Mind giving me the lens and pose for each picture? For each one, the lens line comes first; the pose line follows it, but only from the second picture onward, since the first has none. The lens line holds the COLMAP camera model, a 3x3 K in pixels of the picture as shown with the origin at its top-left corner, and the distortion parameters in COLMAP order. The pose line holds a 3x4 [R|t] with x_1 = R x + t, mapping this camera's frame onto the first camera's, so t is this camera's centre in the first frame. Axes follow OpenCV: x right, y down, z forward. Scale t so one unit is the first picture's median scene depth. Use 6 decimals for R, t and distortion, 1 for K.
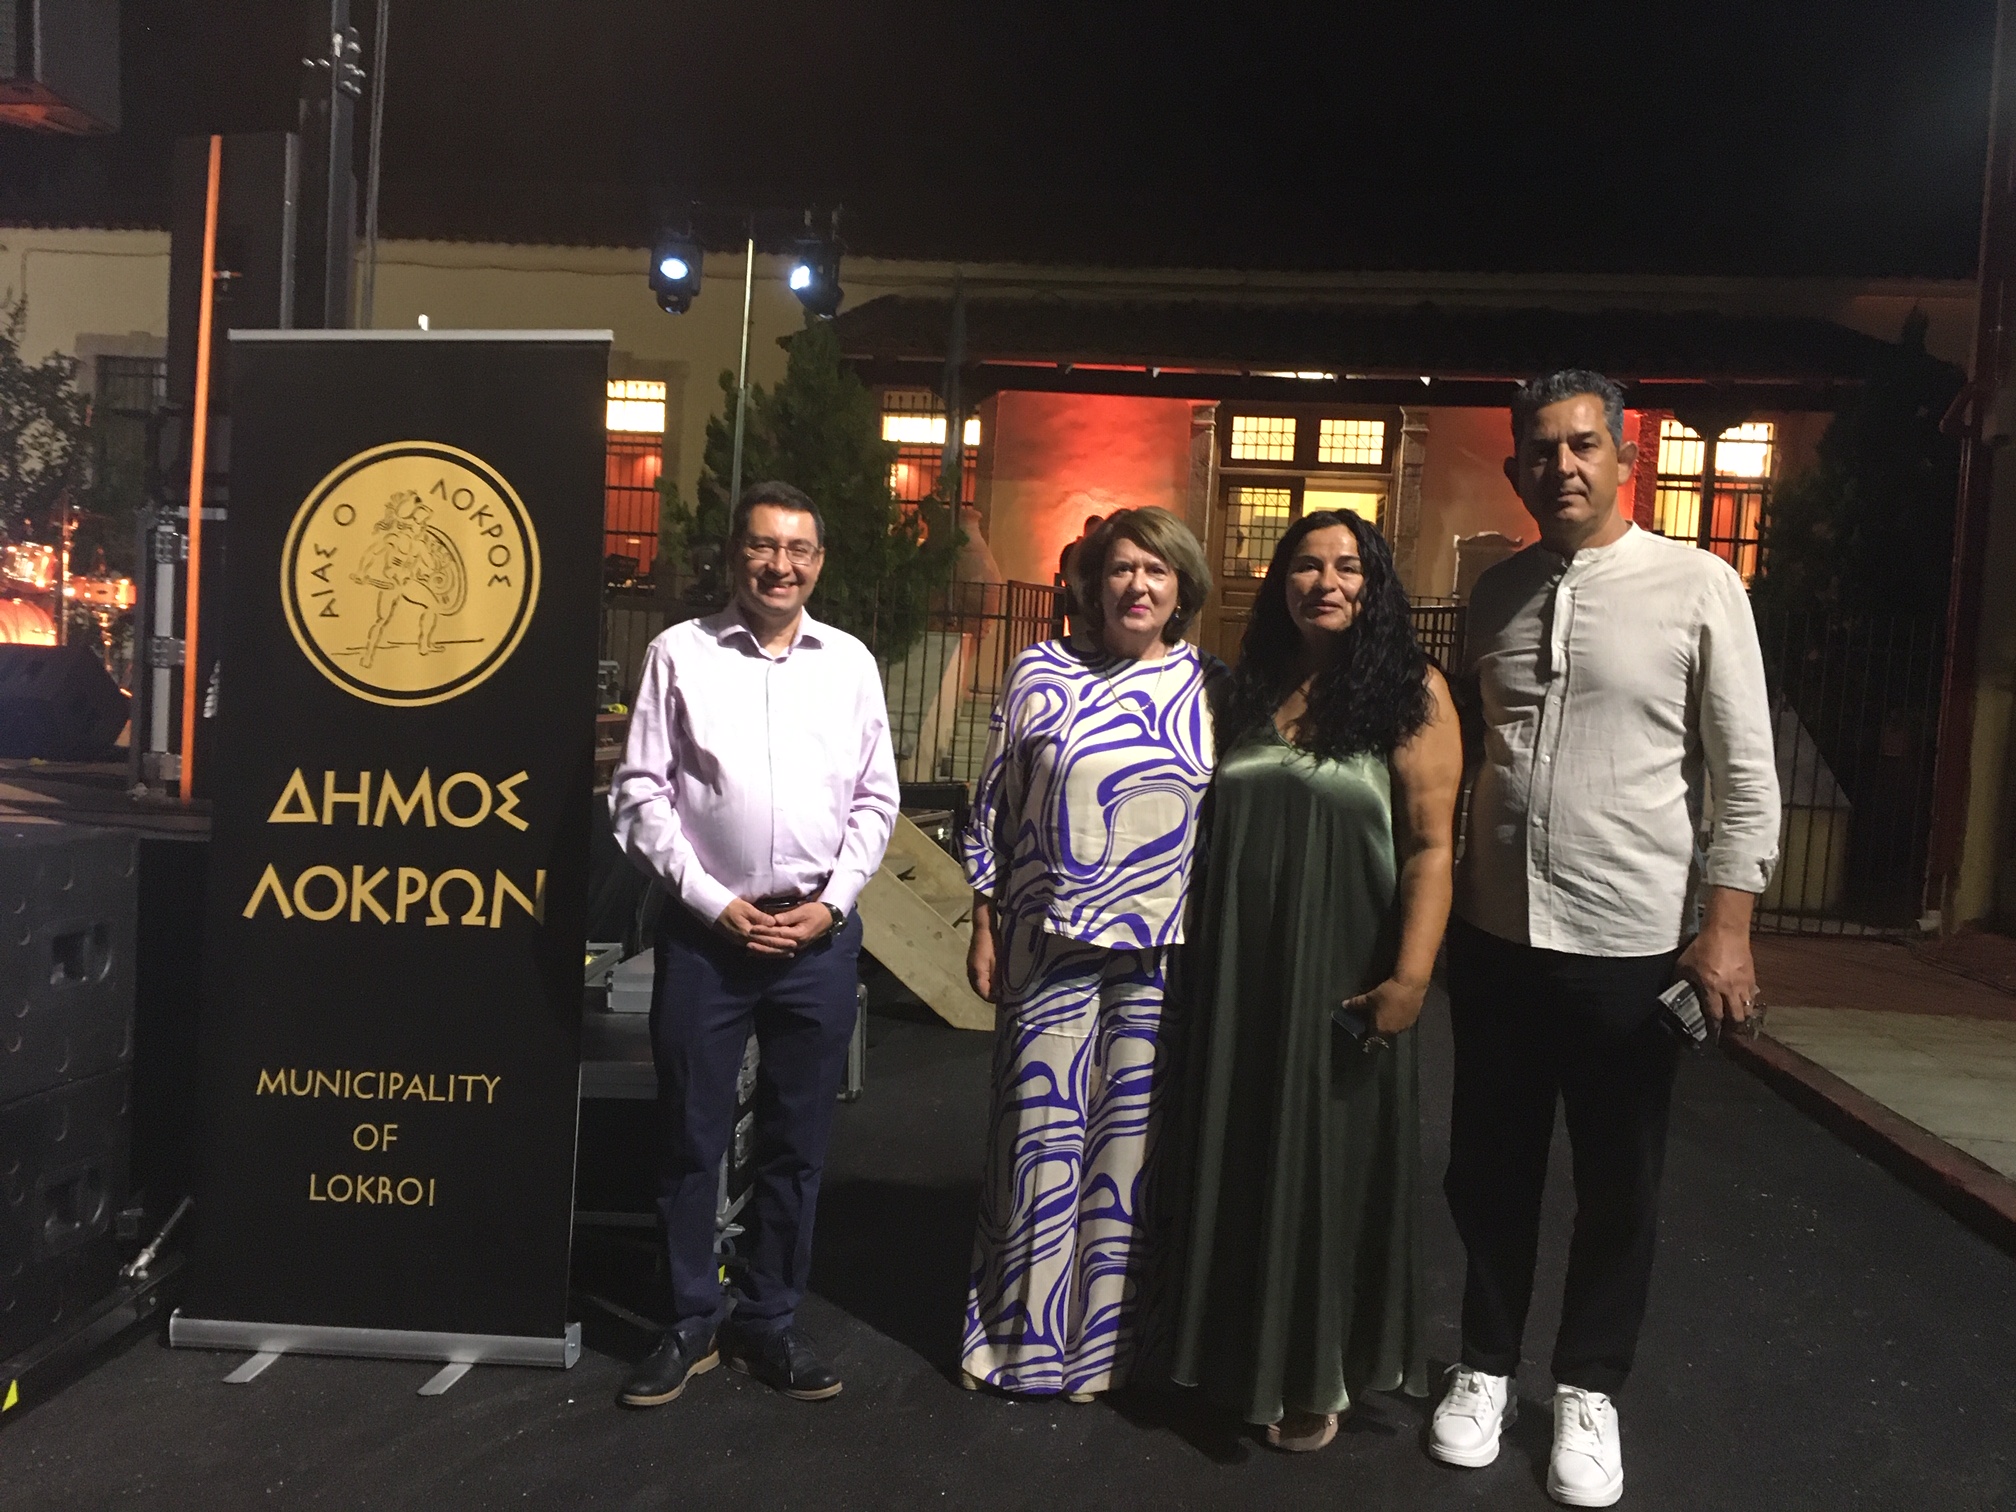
lens RADIAL K [[1708.0, 0, 1011.4], [0, 1708.0, 754.0], [0, 0, 1]] dist [0.074080, -0.091257]
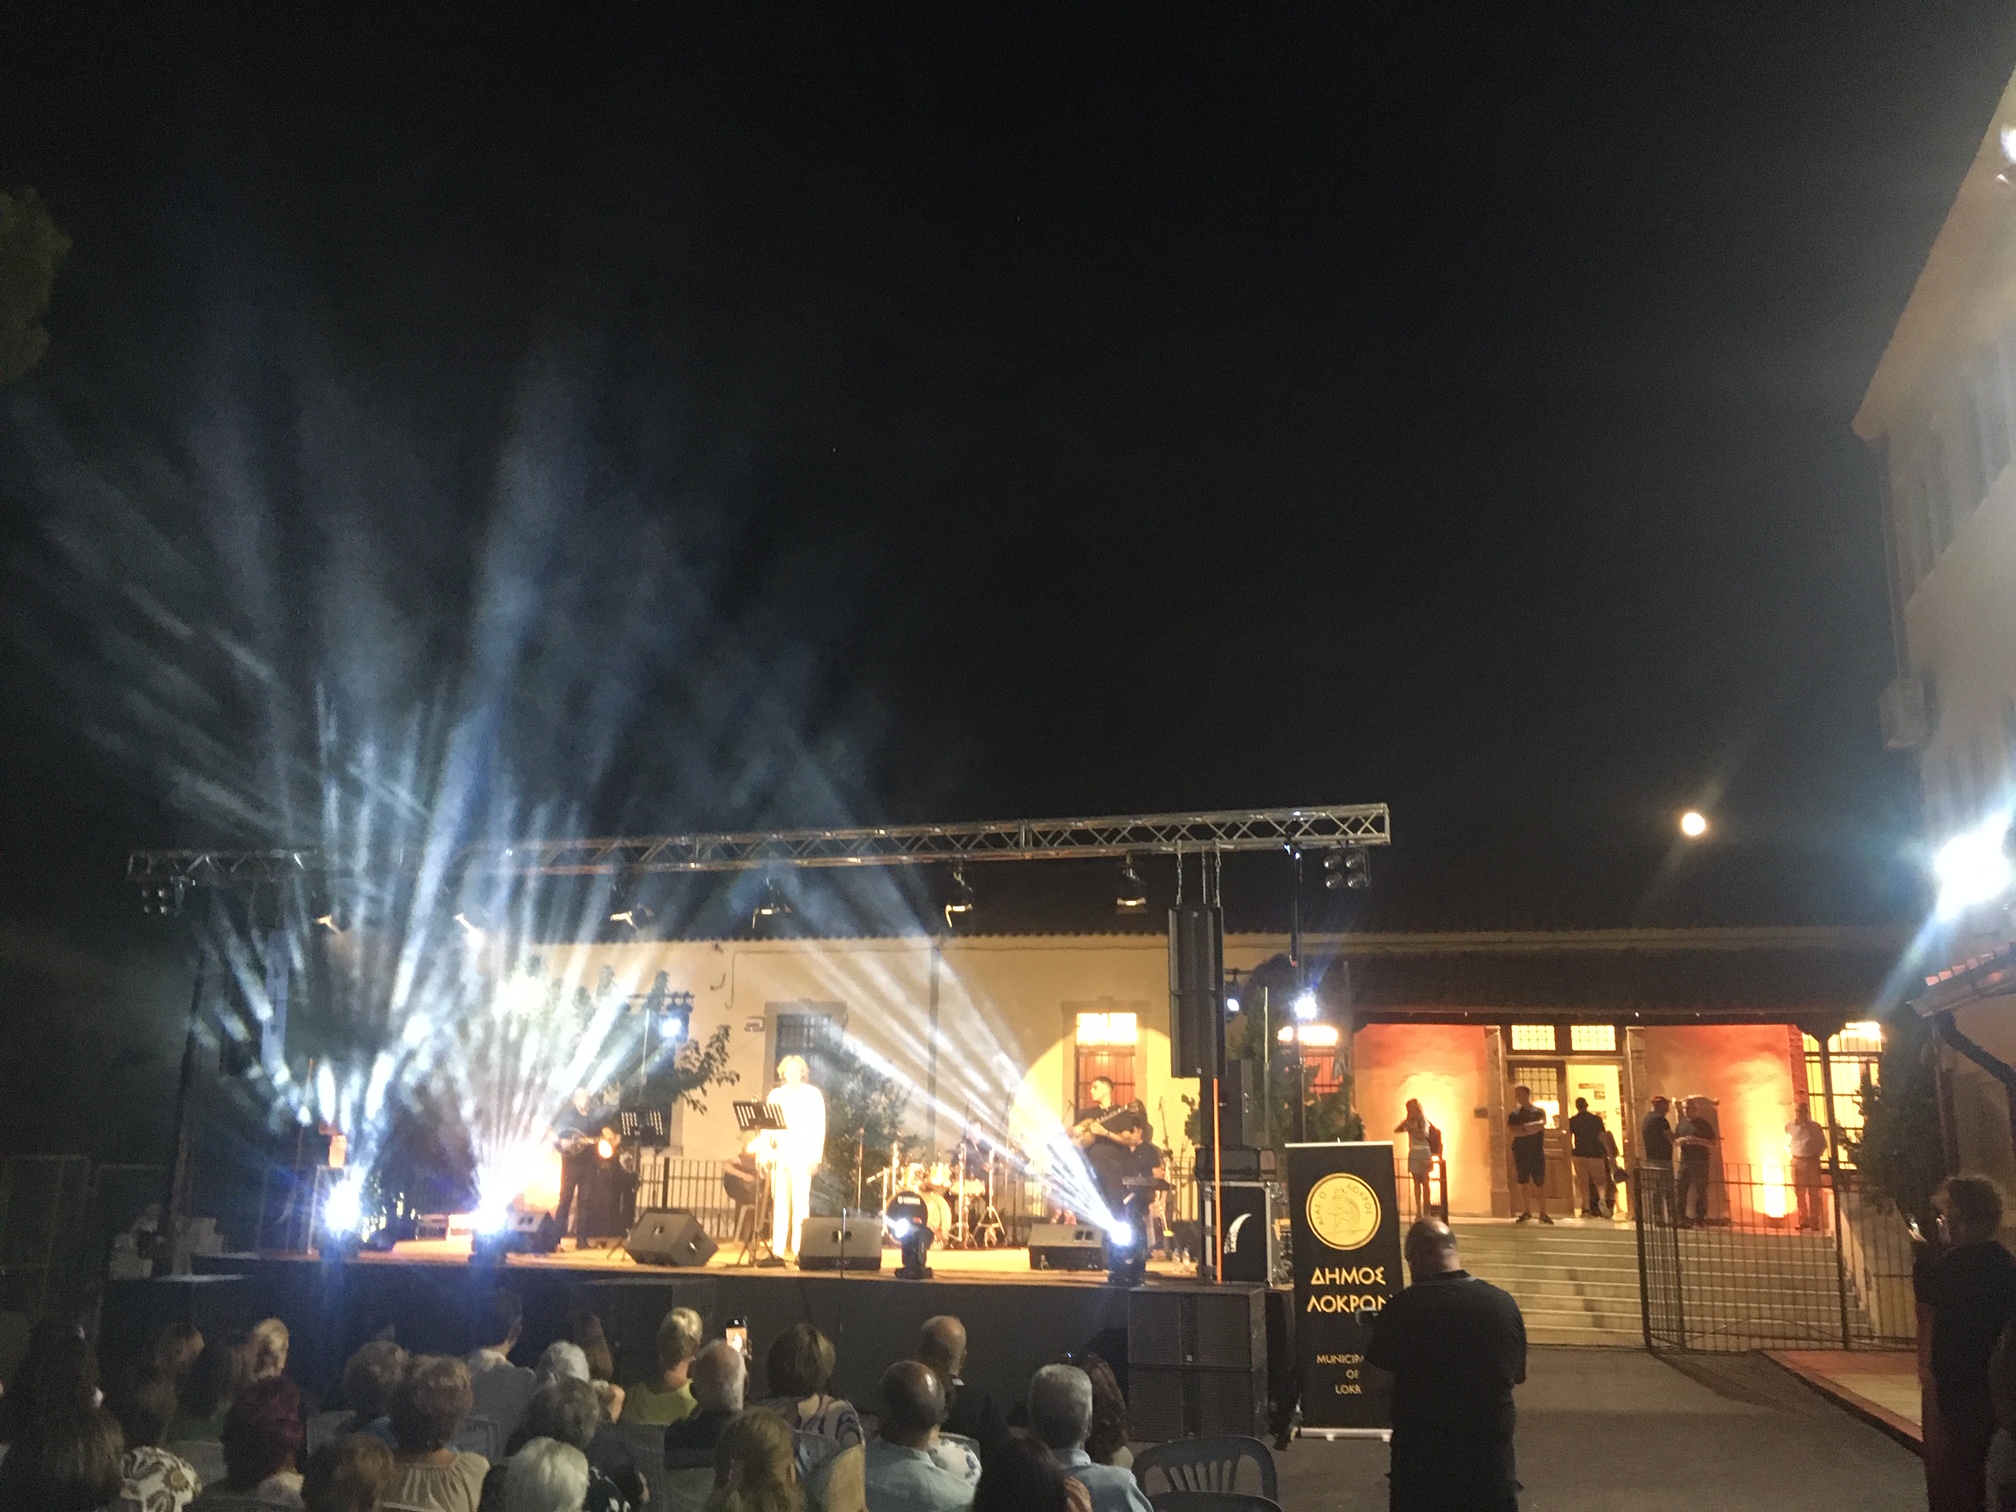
lens RADIAL K [[1708.0, 0, 1020.6], [0, 1708.0, 764.9], [0, 0, 1]] dist [0.074080, -0.091257]
pose [[0.991030, -0.067712, -0.115218, -0.152322], [0.033512, 0.960507, -0.276229, -0.008321], [0.129372, 0.269890, 0.954160, -0.794395]]
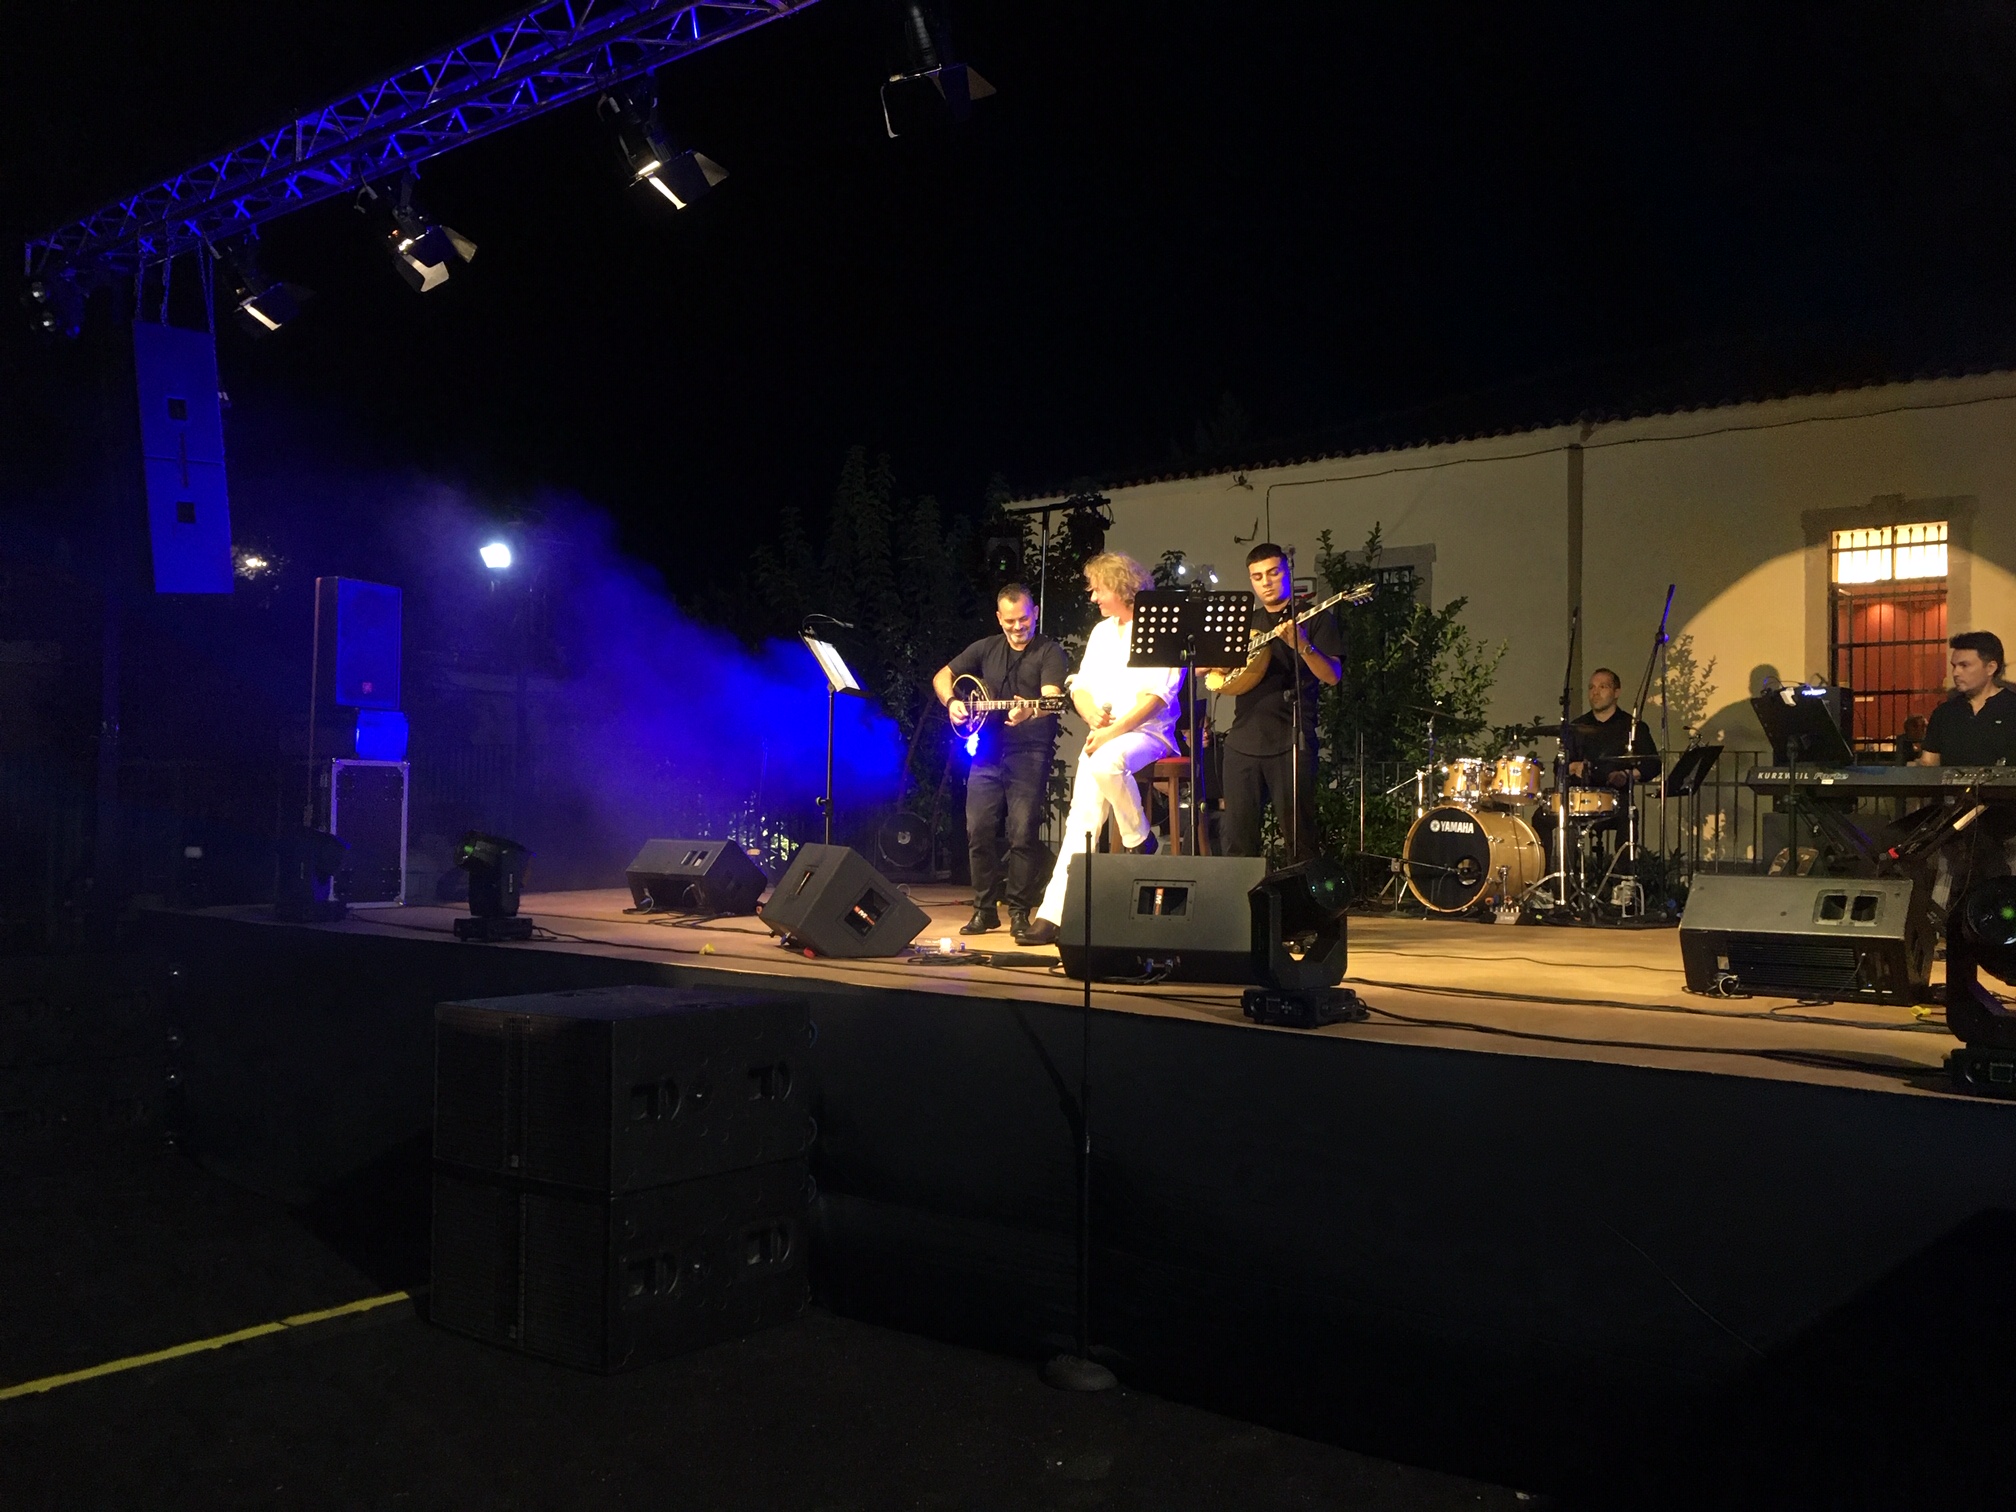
lens RADIAL K [[1708.0, 0, 1014.8], [0, 1708.0, 760.9], [0, 0, 1]] dist [0.074080, -0.091257]
pose [[0.855874, -0.062294, -0.513420, -0.224656], [0.016129, 0.995452, -0.093894, -0.021842], [0.516934, 0.072080, 0.852985, -0.013610]]
